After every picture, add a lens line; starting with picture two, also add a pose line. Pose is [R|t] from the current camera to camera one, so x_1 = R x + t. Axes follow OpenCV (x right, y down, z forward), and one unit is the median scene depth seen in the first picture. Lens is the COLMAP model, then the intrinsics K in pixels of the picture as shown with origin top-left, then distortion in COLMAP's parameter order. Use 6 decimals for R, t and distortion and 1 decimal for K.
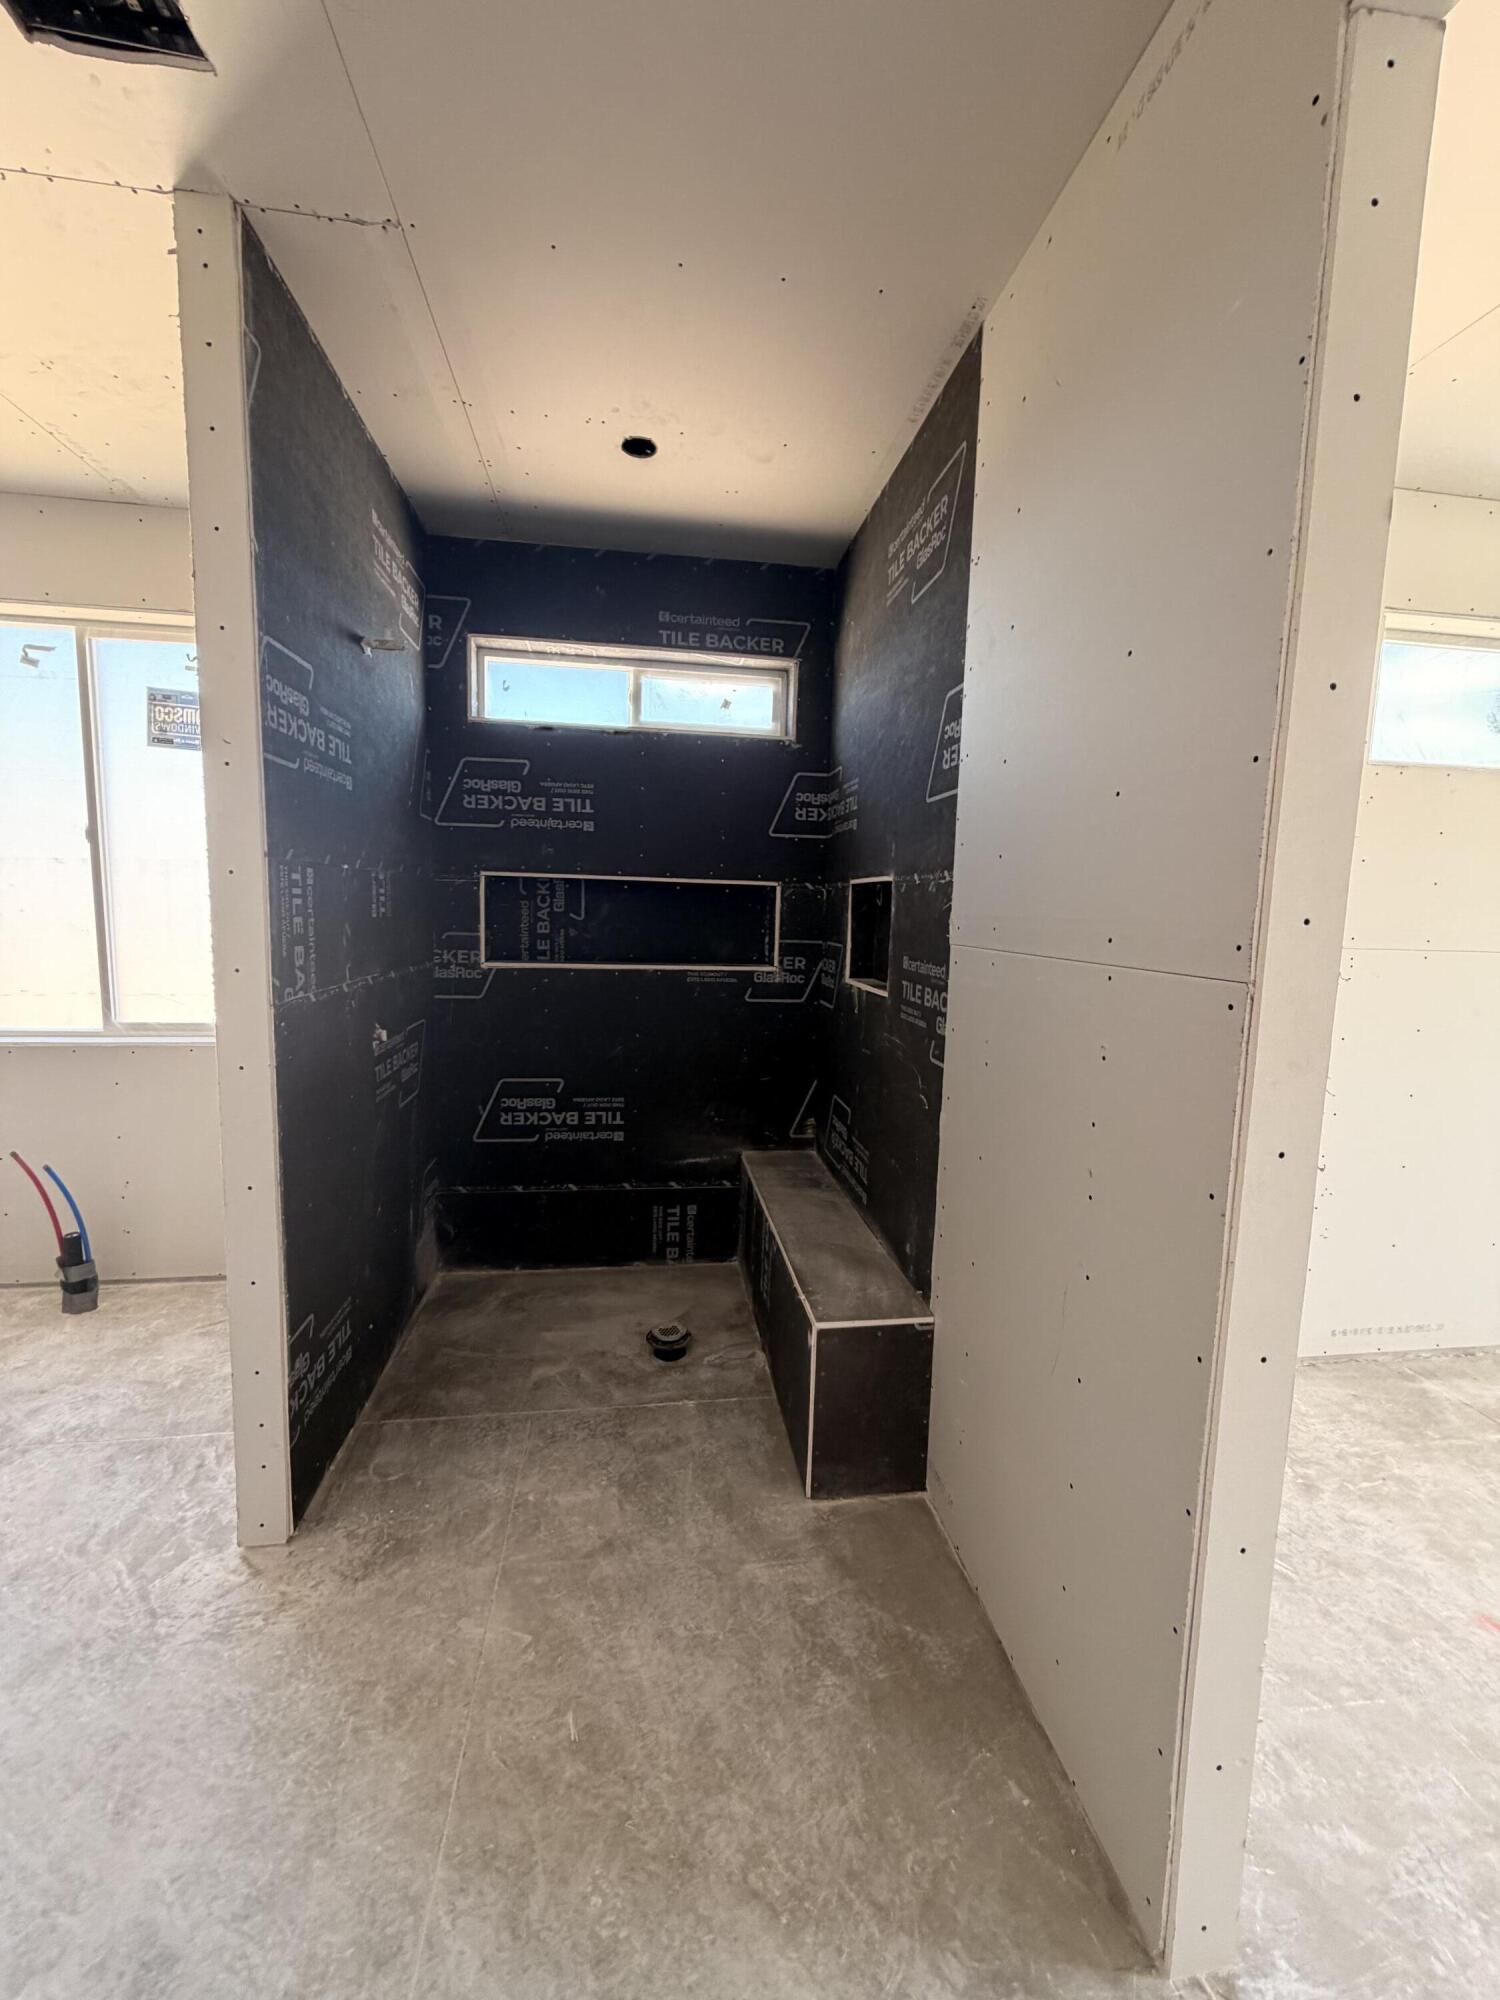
lens RADIAL K [[801.7, 0, 751.4], [0, 801.7, 995.9], [0, 0, 1]] dist [-0.002412, 0.000509]
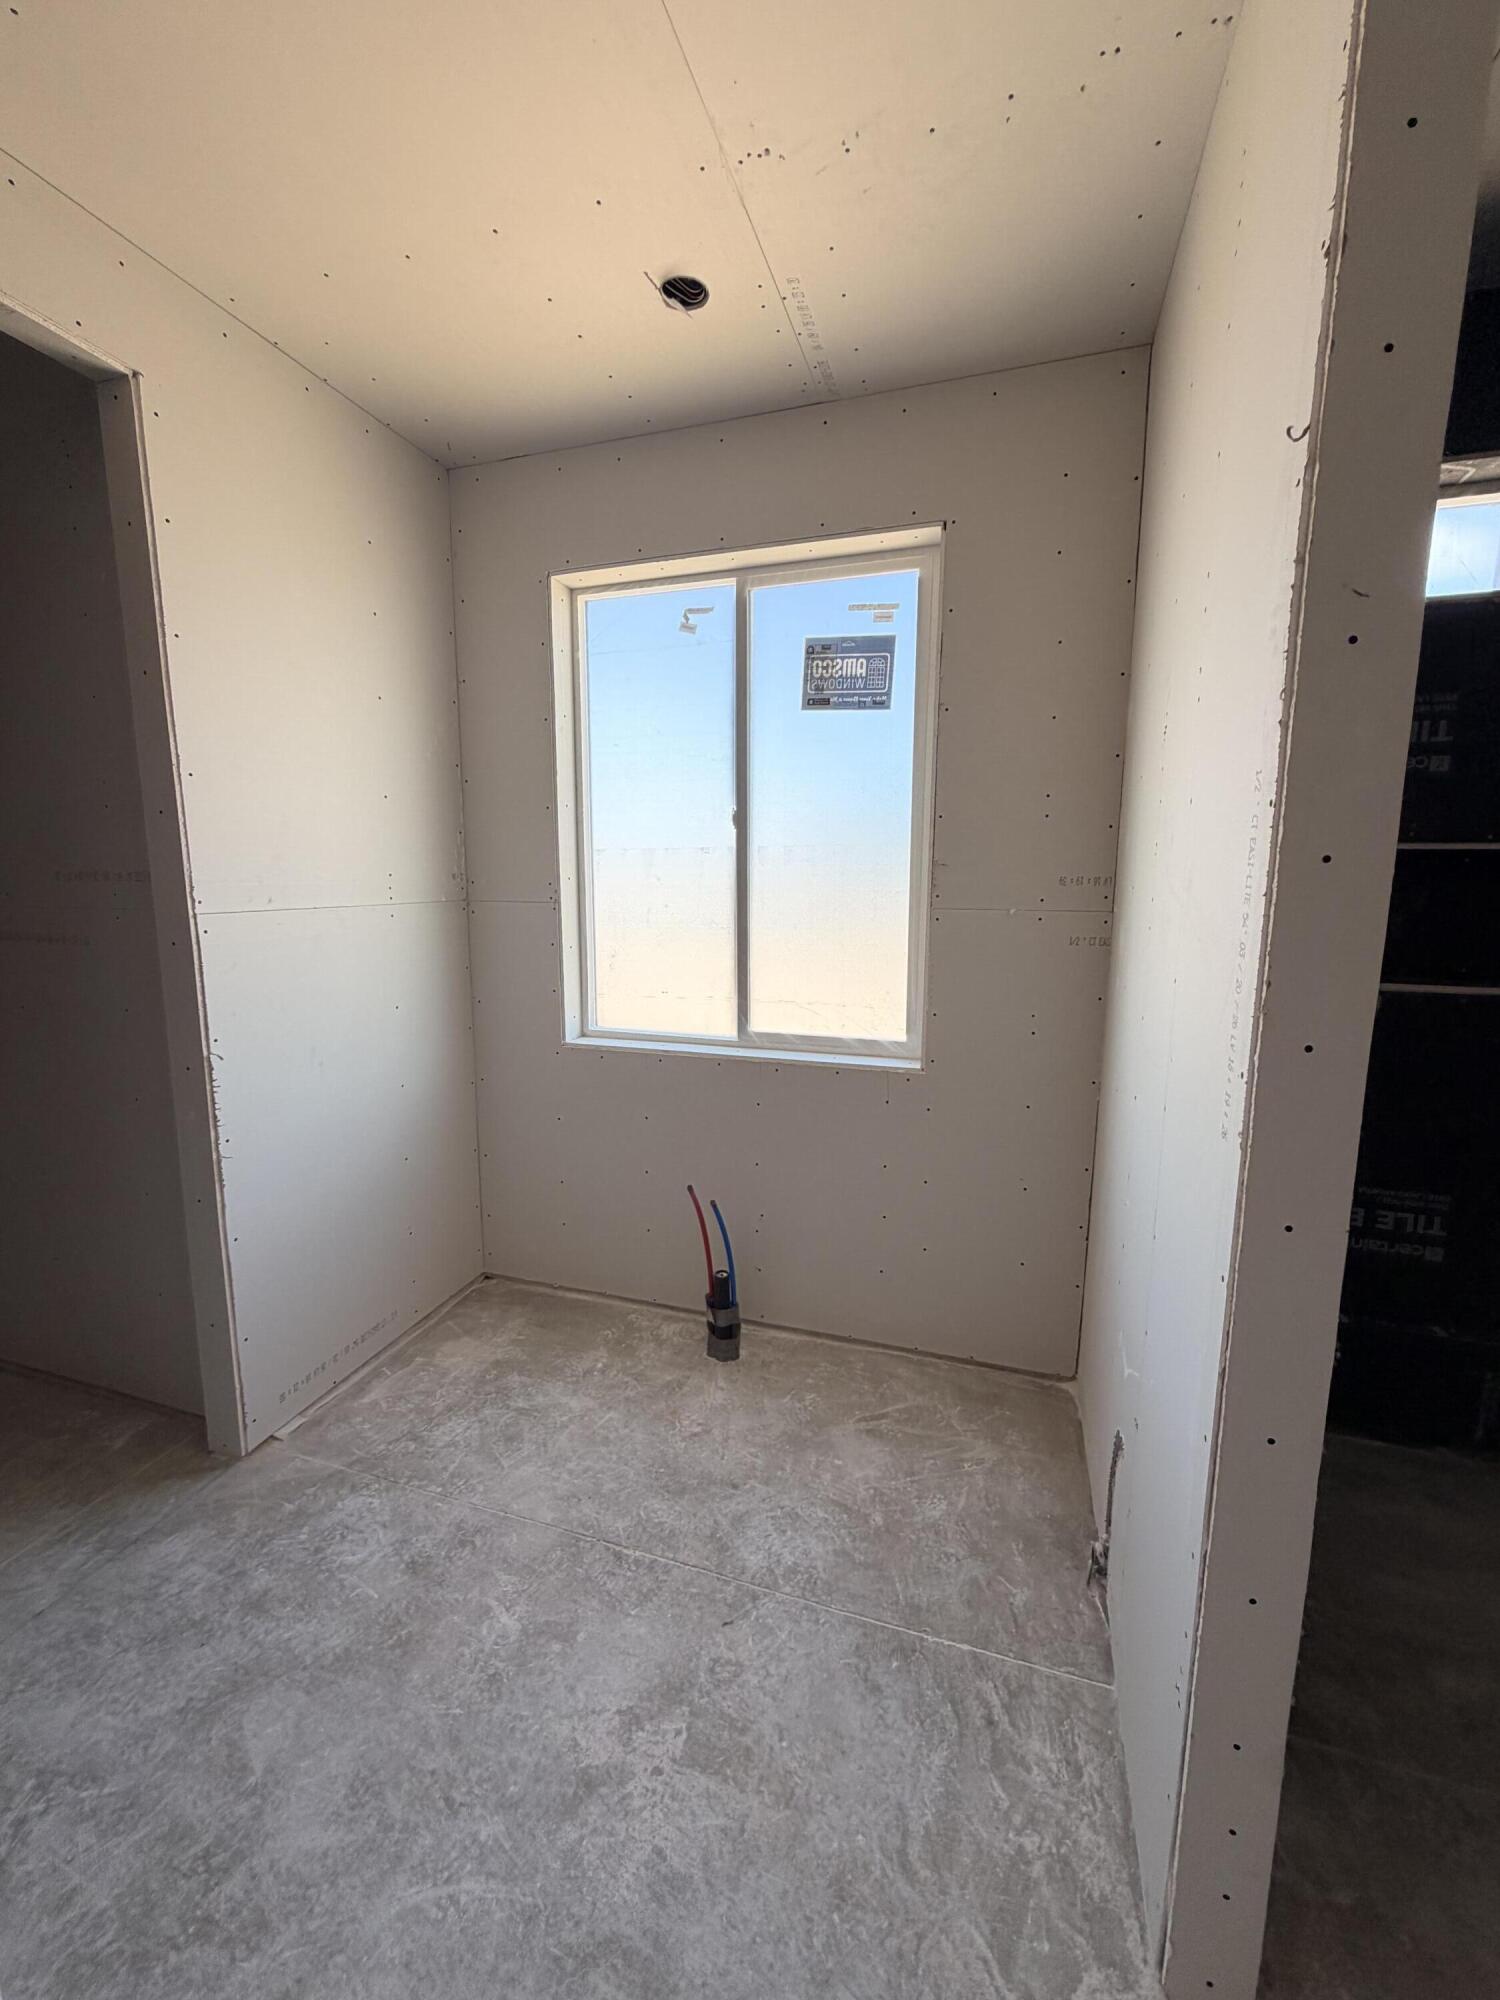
lens RADIAL K [[801.7, 0, 751.7], [0, 801.7, 1000.0], [0, 0, 1]] dist [-0.002412, 0.000509]
pose [[0.897008, 0.045738, -0.439641, -0.436682], [-0.030679, 0.998676, 0.041303, -0.041804], [0.440948, -0.023561, 0.897223, 0.221586]]
